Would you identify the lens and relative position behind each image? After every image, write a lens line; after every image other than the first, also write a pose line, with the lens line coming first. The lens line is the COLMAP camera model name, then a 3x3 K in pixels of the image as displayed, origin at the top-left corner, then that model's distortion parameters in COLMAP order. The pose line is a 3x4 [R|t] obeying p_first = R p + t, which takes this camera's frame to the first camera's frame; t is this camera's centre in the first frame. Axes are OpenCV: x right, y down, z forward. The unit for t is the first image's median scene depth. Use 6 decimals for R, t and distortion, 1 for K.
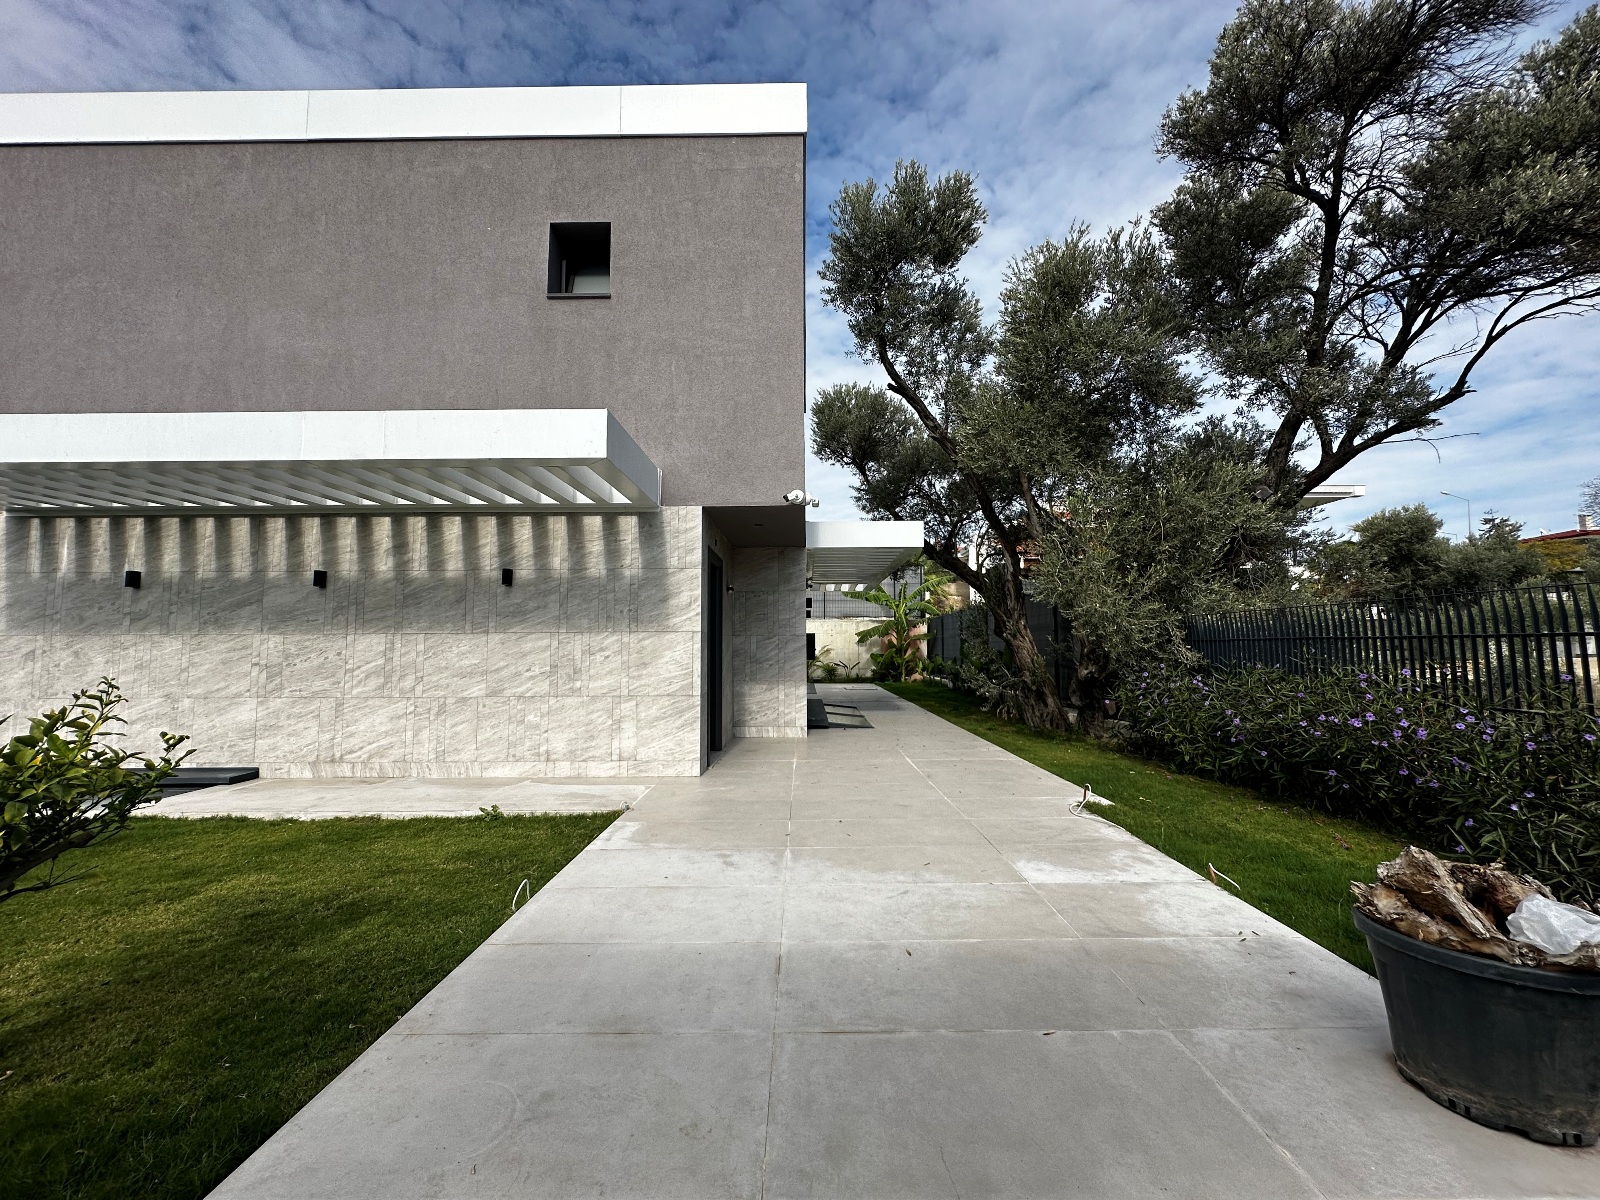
lens RADIAL K [[642.5, 0, 800.0], [0, 642.5, 600.0], [0, 0, 1]] dist [-0.003083, -0.000149]
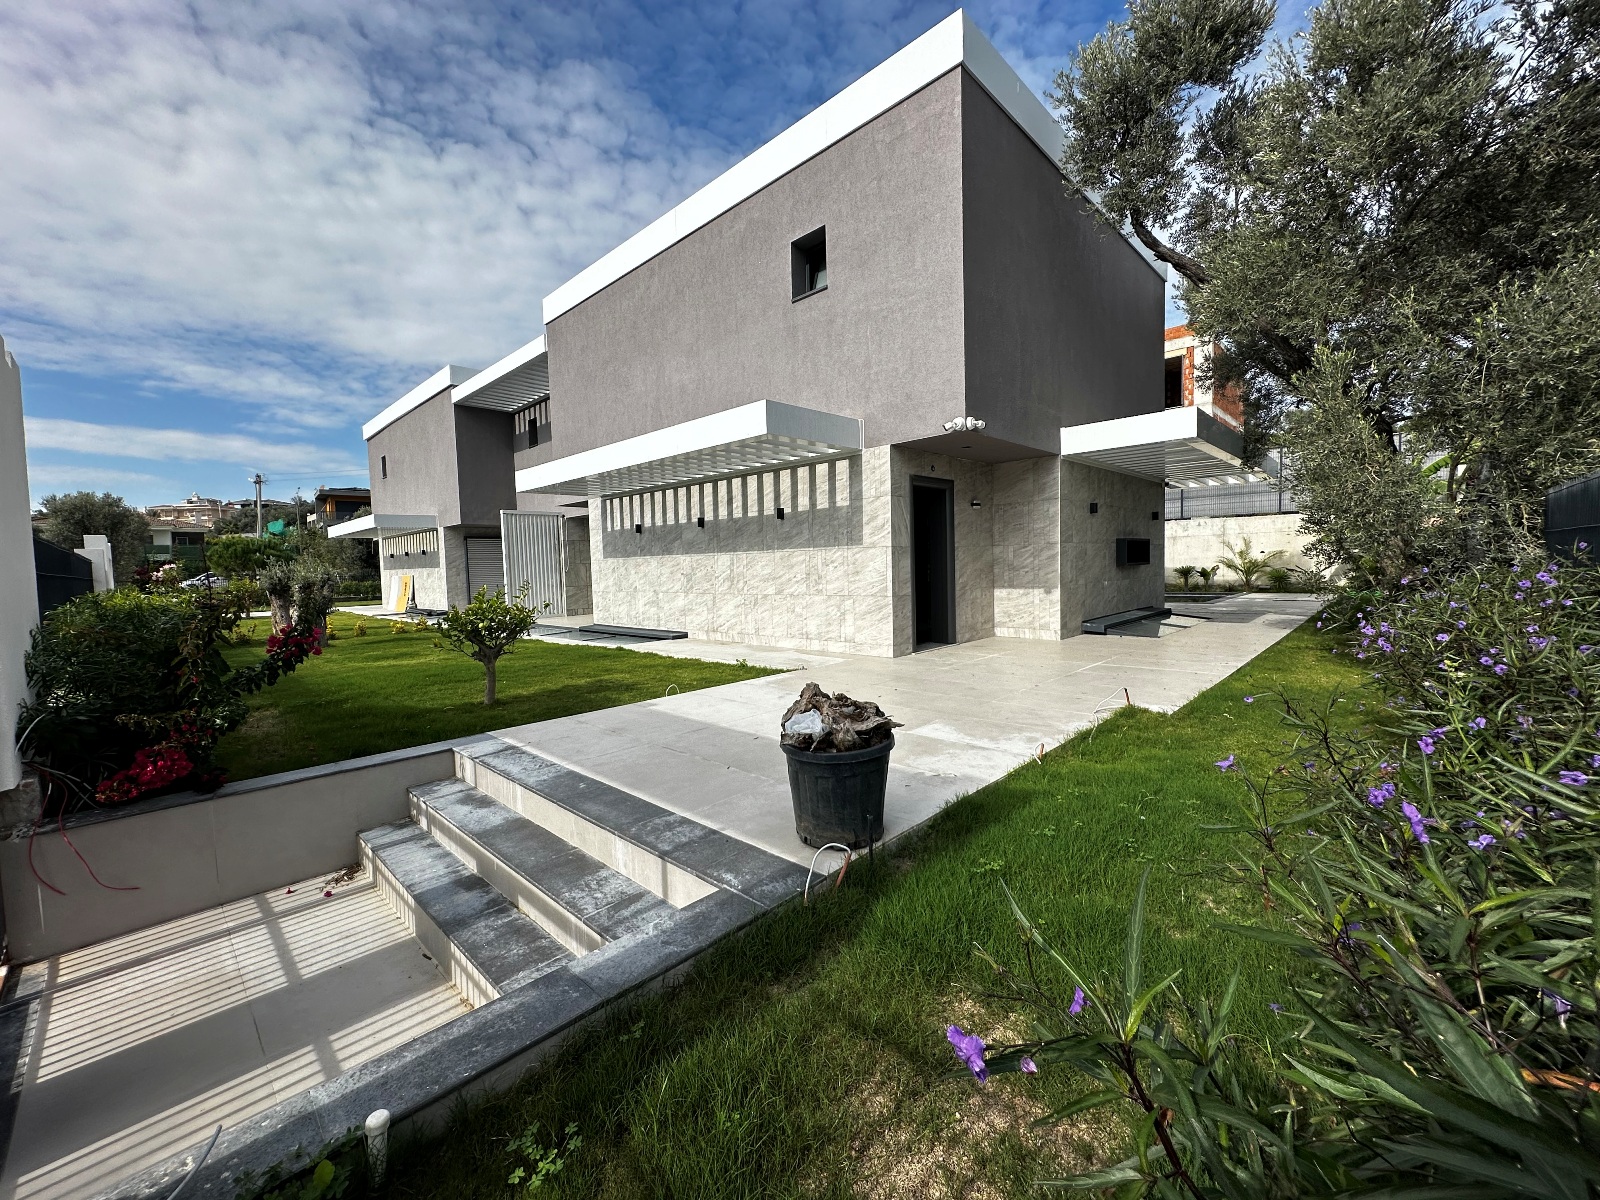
lens RADIAL K [[637.8, 0, 800.0], [0, 637.8, 600.0], [0, 0, 1]] dist [-0.000974, 0.000336]
pose [[0.727562, 0.022962, -0.685657, 0.571930], [0.074395, 0.990905, 0.112125, 0.000085], [0.681996, -0.132587, 0.719237, -0.038720]]
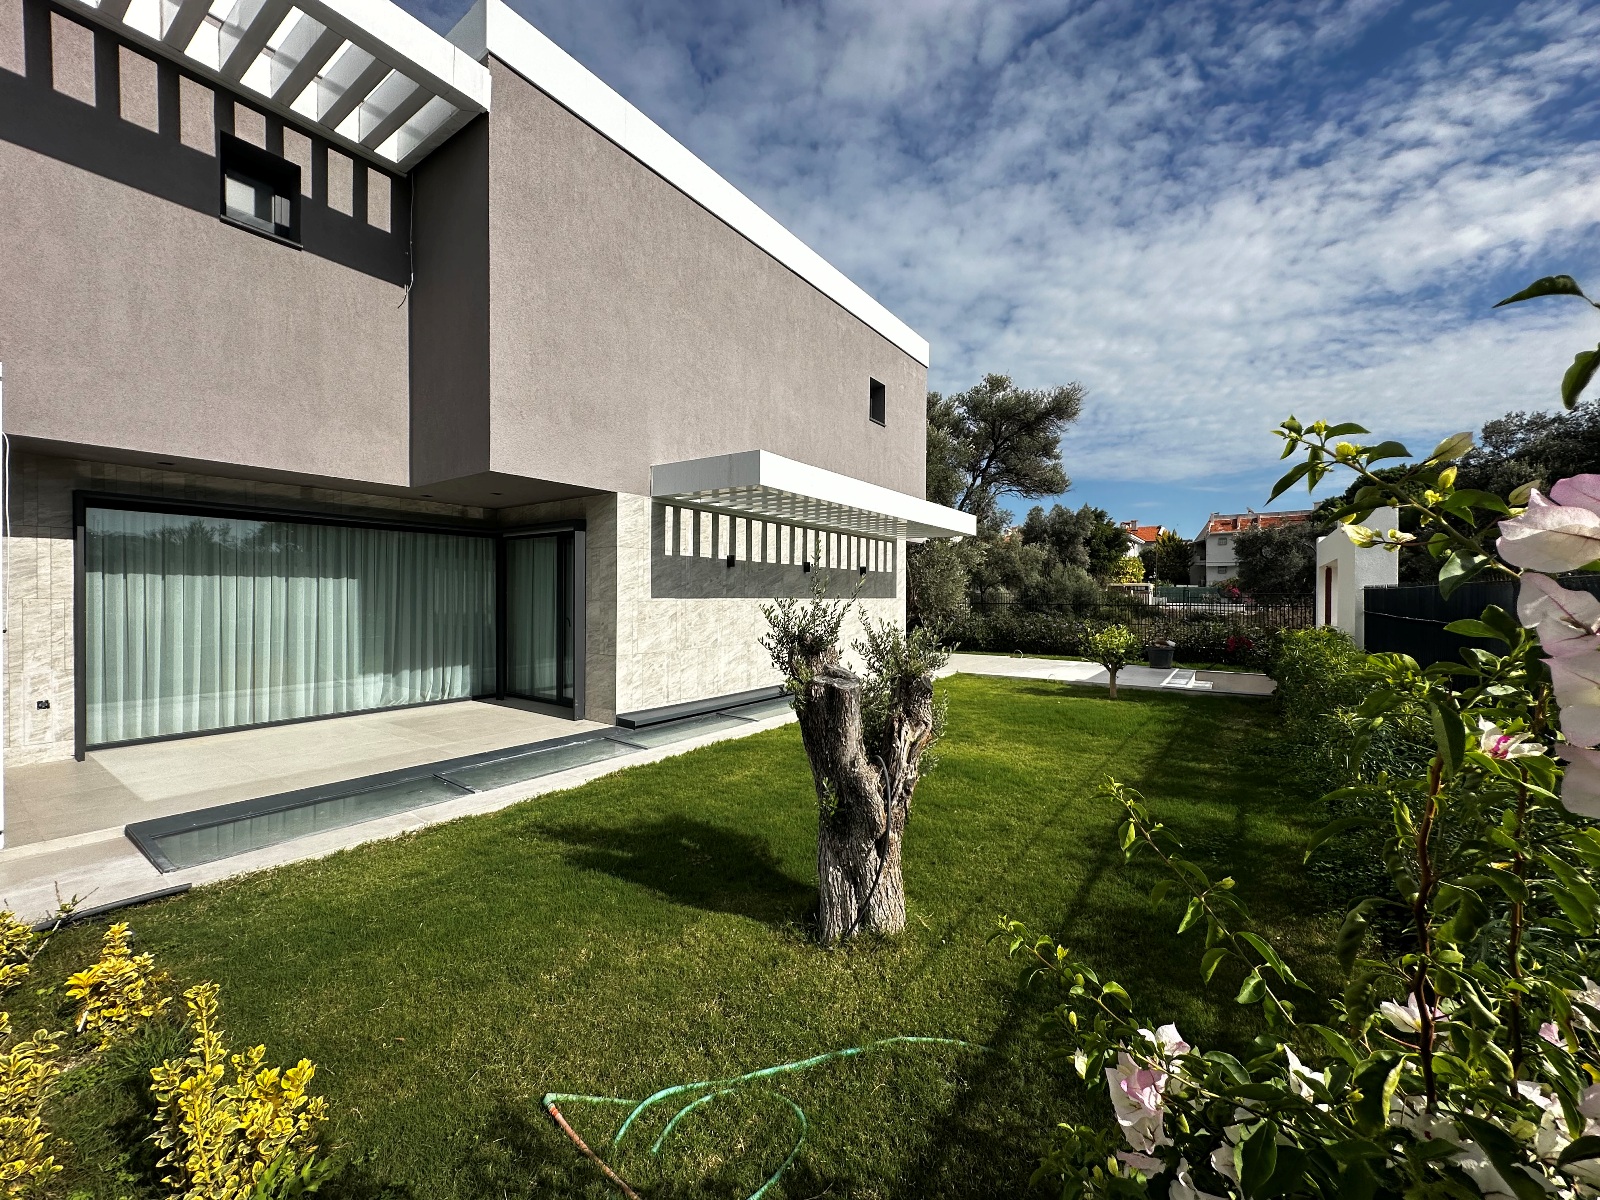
lens RADIAL K [[637.8, 0, 800.0], [0, 637.8, 600.0], [0, 0, 1]] dist [-0.000974, 0.000336]
pose [[0.566192, 0.003125, 0.824267, -2.091044], [-0.066998, 0.996859, 0.042242, -0.016385], [-0.821546, -0.079141, 0.564623, 0.087813]]
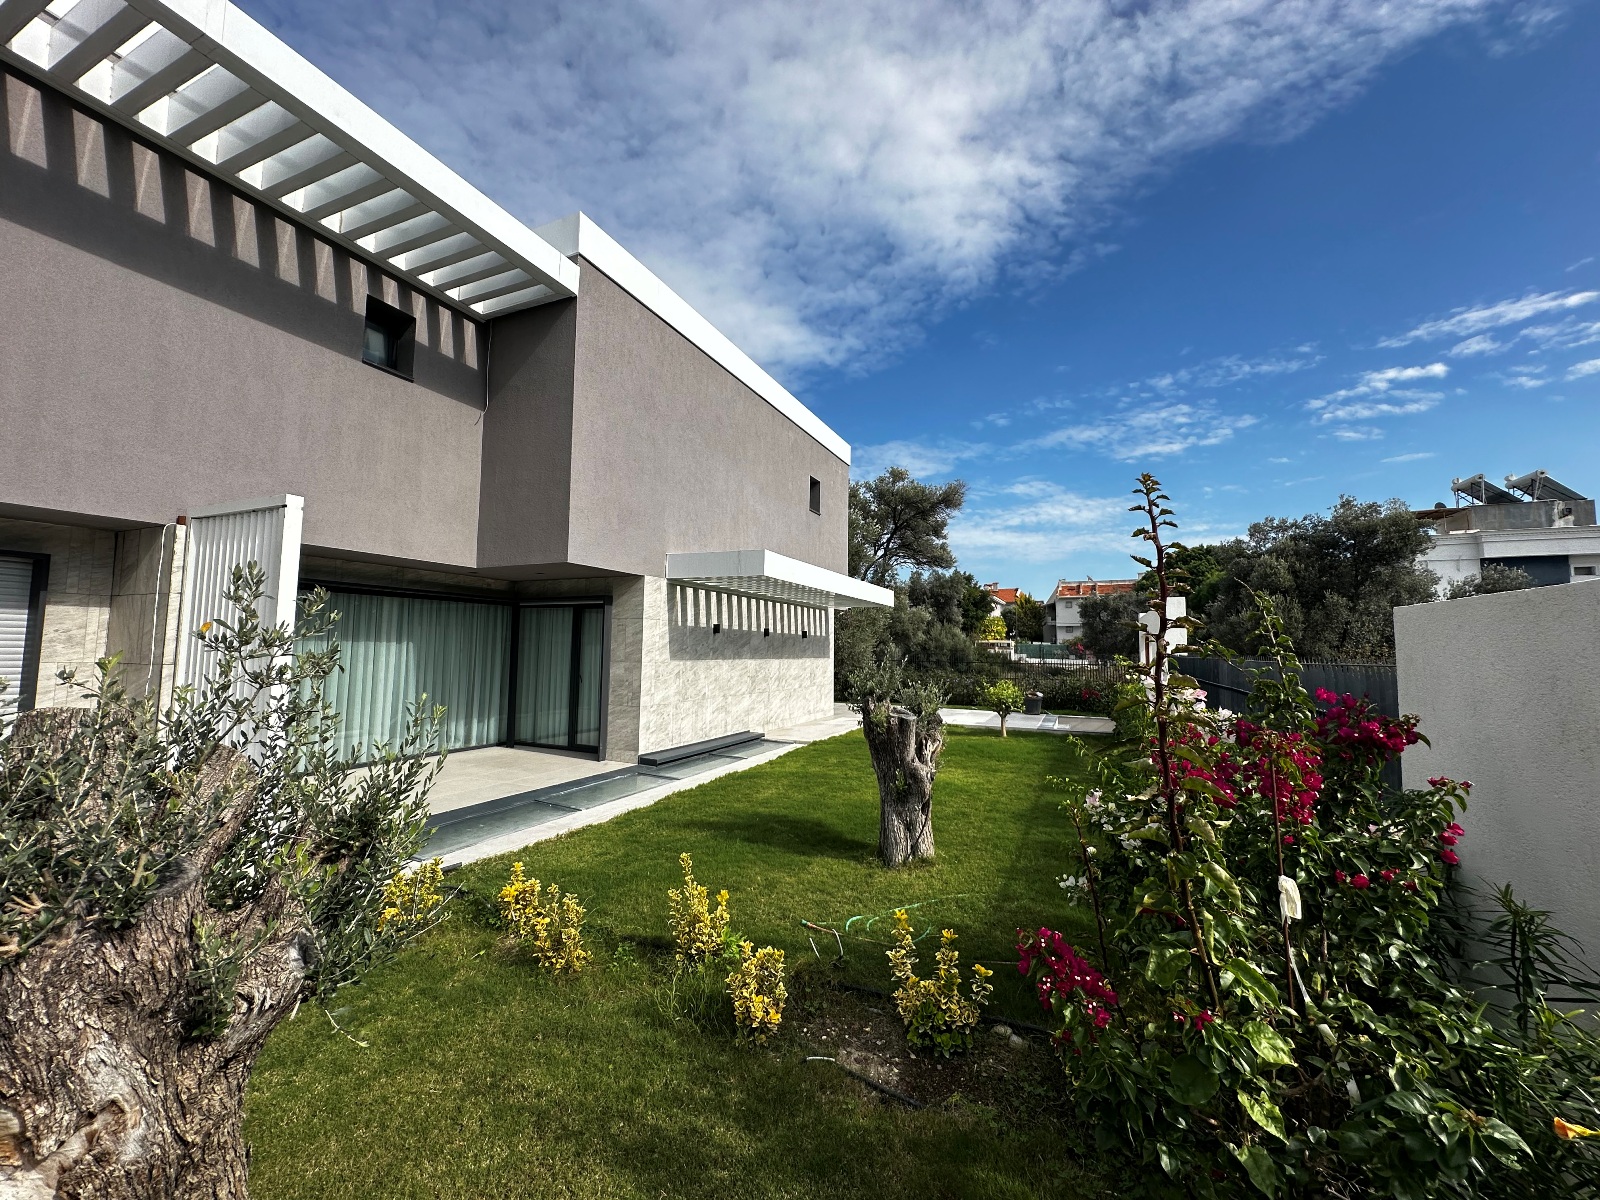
lens RADIAL K [[636.2, 0, 800.0], [0, 636.2, 600.0], [0, 0, 1]] dist [0.000328, -0.000012]
pose [[0.403419, 0.081835, 0.911349, -2.497010], [-0.080060, 0.995330, -0.053937, -0.034392], [-0.911506, -0.051203, 0.408086, 0.107858]]
